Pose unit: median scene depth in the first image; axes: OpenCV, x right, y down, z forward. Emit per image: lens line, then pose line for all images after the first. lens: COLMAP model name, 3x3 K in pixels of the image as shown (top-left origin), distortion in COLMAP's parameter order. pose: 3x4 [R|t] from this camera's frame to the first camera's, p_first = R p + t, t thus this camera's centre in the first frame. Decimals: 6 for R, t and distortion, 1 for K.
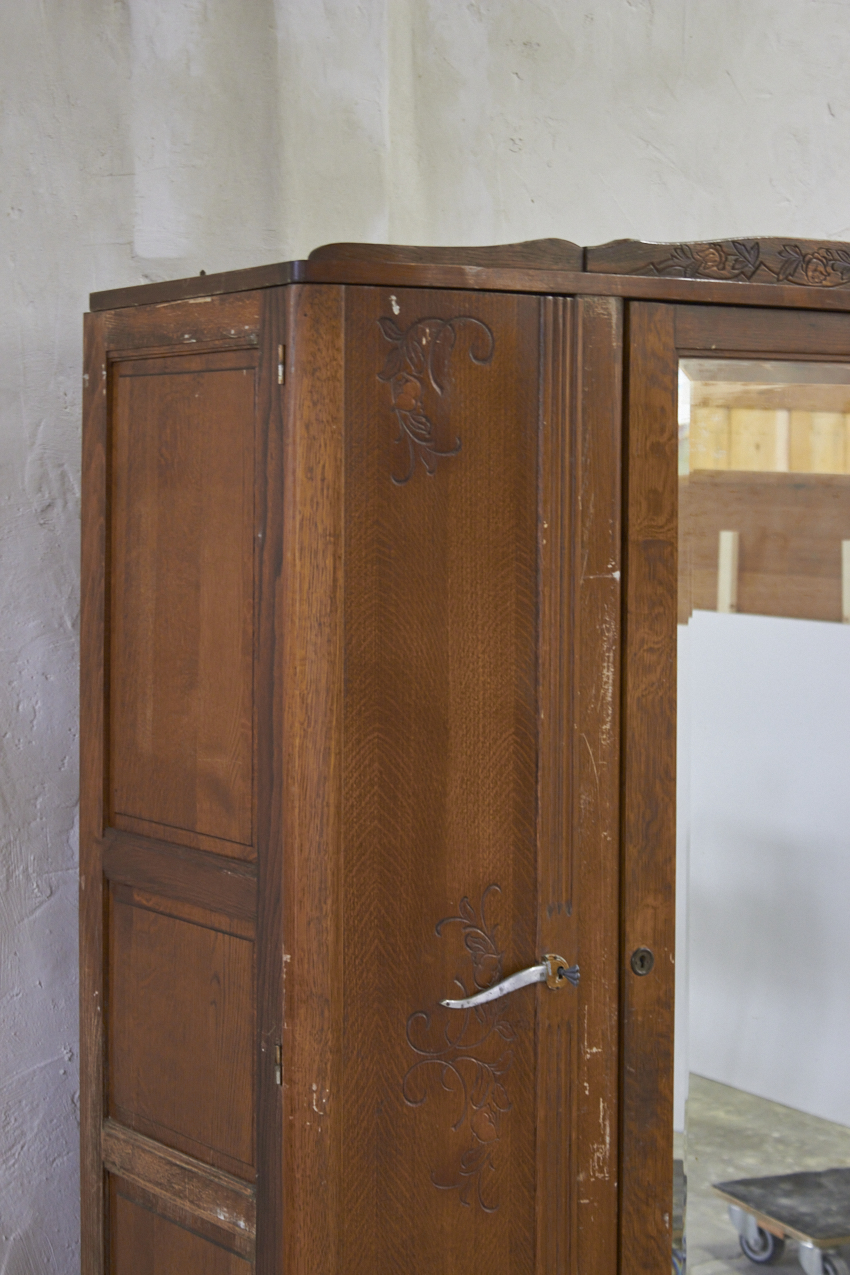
lens RADIAL K [[2633.1, 0, 443.5], [0, 2633.1, 669.1], [0, 0, 1]] dist [0.062565, 0.000000]
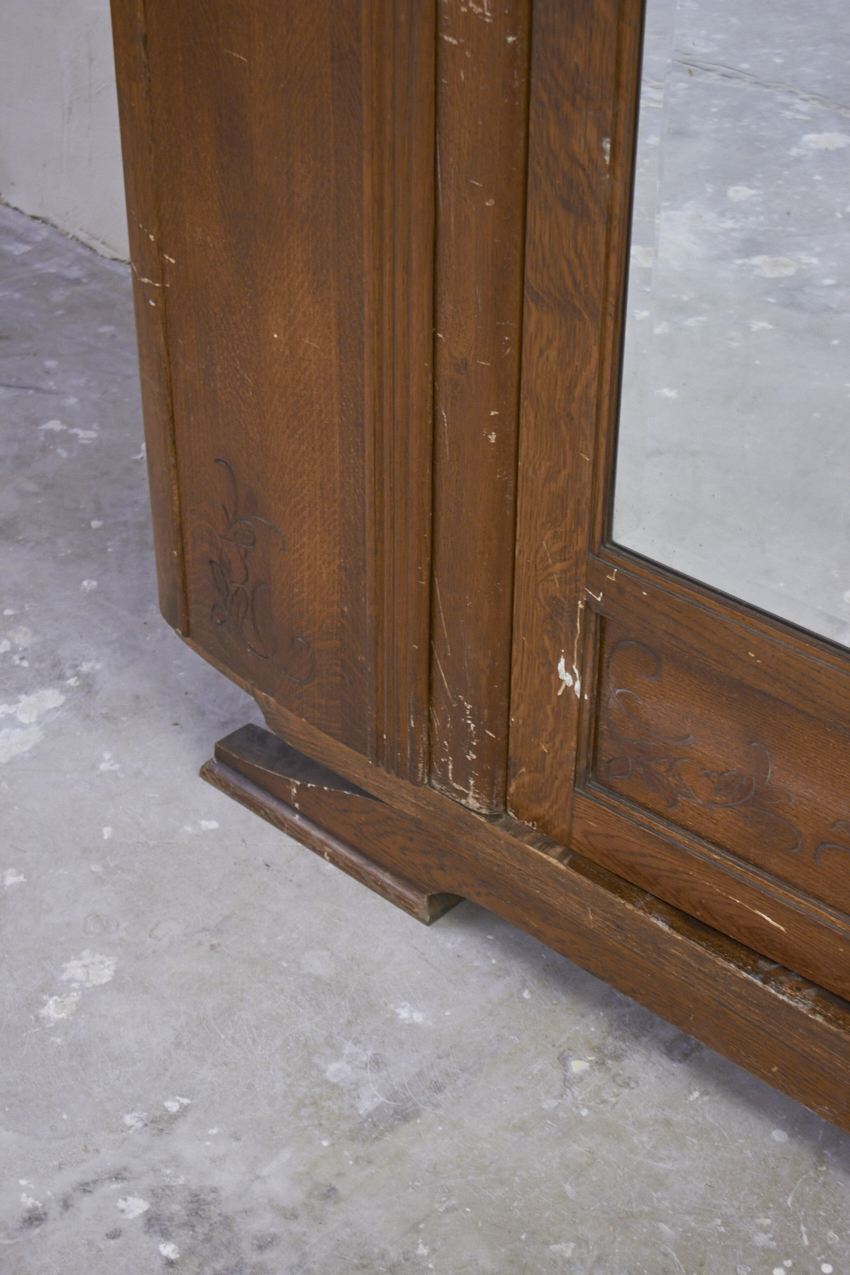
lens RADIAL K [[2271.5, 0, 432.1], [0, 2271.5, 647.8], [0, 0, 1]] dist [0.012626, 0.000000]
pose [[0.274607, 0.575805, -0.770091, 0.510796], [-0.069442, 0.810664, 0.581379, 0.020235], [0.959046, -0.106174, 0.262599, 0.848373]]
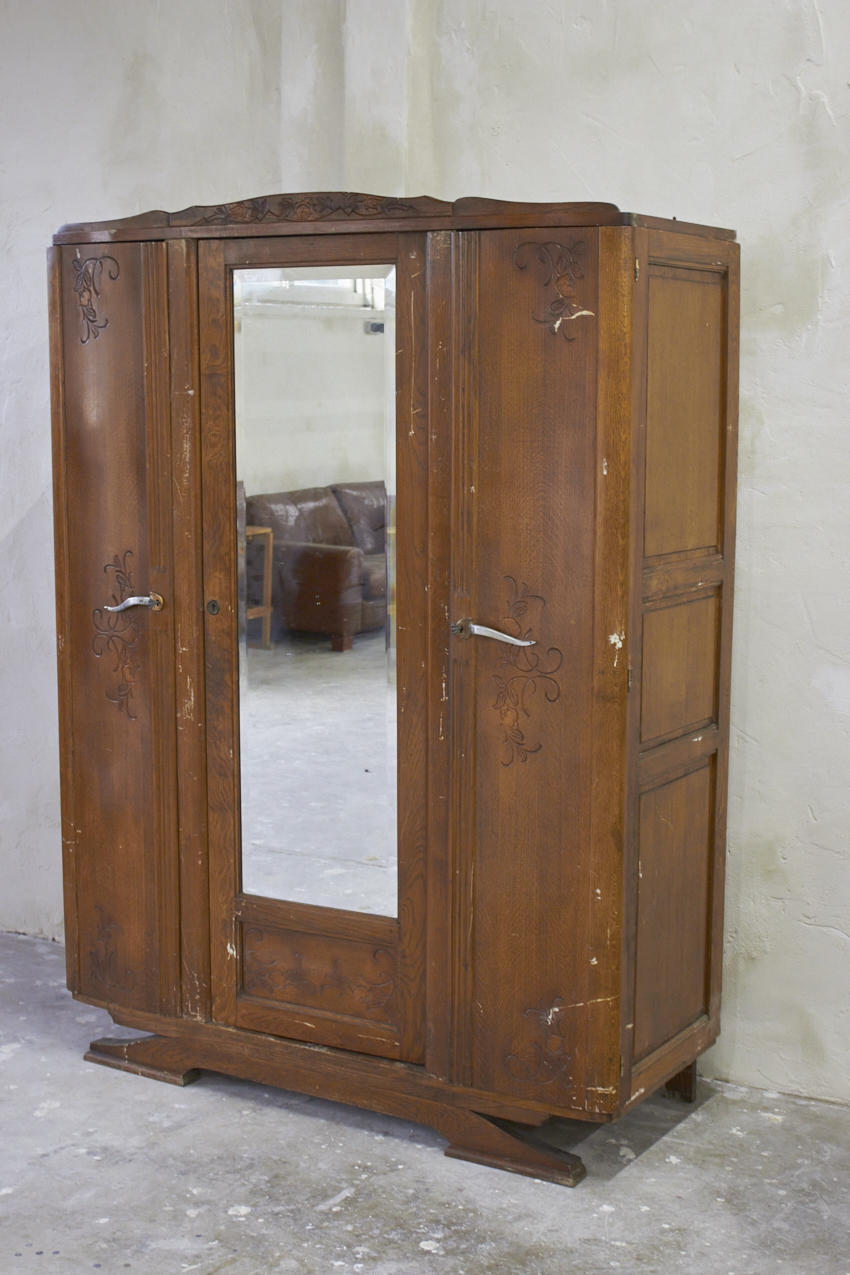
lens RADIAL K [[1867.1, 0, 433.7], [0, 1867.1, 649.9], [0, 0, 1]] dist [-0.026417, 0.000000]
pose [[0.452982, 0.130551, -0.881909, 1.294066], [-0.058992, 0.991441, 0.116465, -0.018933], [0.889566, -0.000731, 0.456807, 0.551833]]
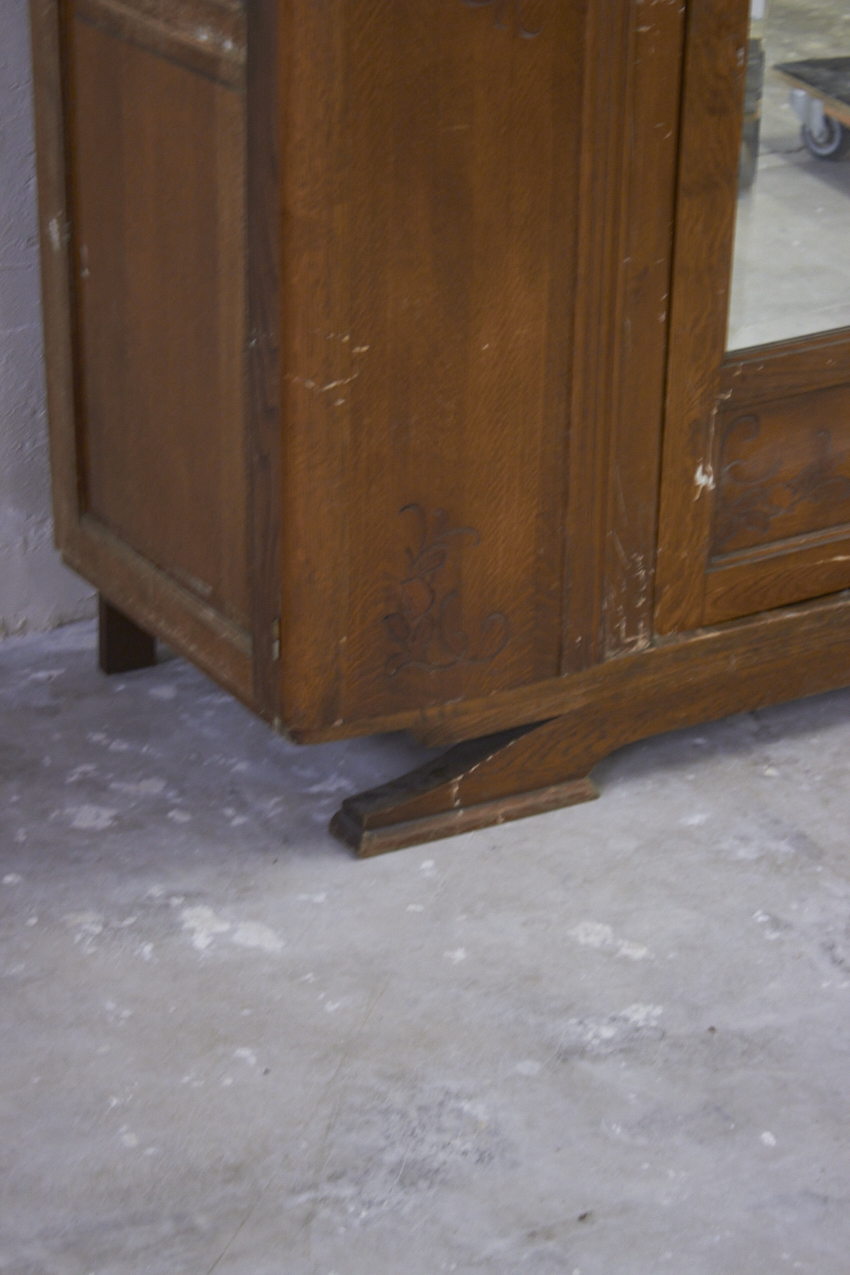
lens RADIAL K [[3030.9, 0, 412.3], [0, 3030.9, 663.5], [0, 0, 1]] dist [0.059036, 0.000000]
pose [[0.999828, 0.018233, -0.003246, -0.011901], [-0.015841, 0.932805, 0.360034, 0.046038], [0.009593, -0.359921, 0.932933, 0.044939]]
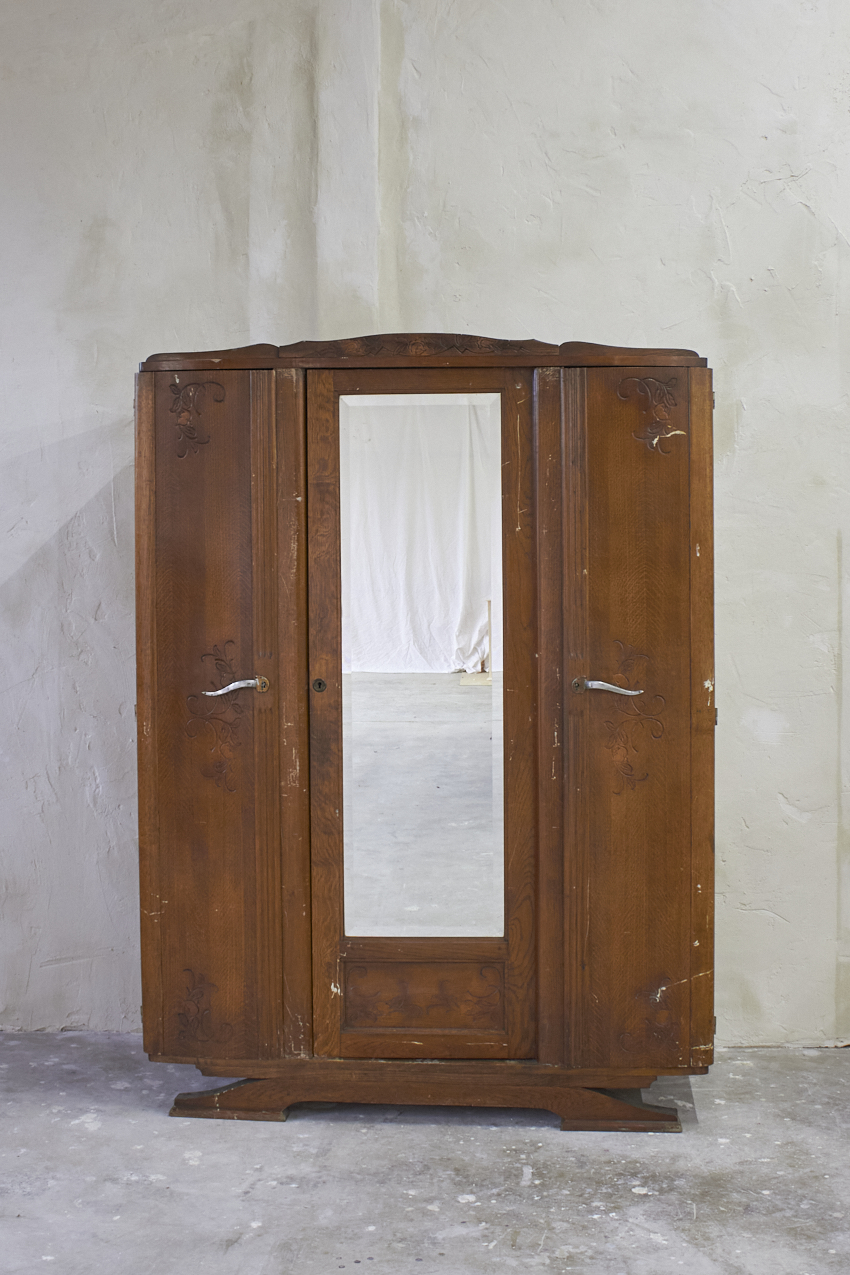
lens RADIAL K [[1586.5, 0, 465.4], [0, 1586.5, 592.1], [0, 0, 1]] dist [-0.095135, 0.000000]
pose [[0.805595, 0.010584, -0.592372, 0.916208], [-0.030802, 0.999236, -0.024036, 0.064608], [0.591665, 0.037610, 0.805306, 0.058253]]
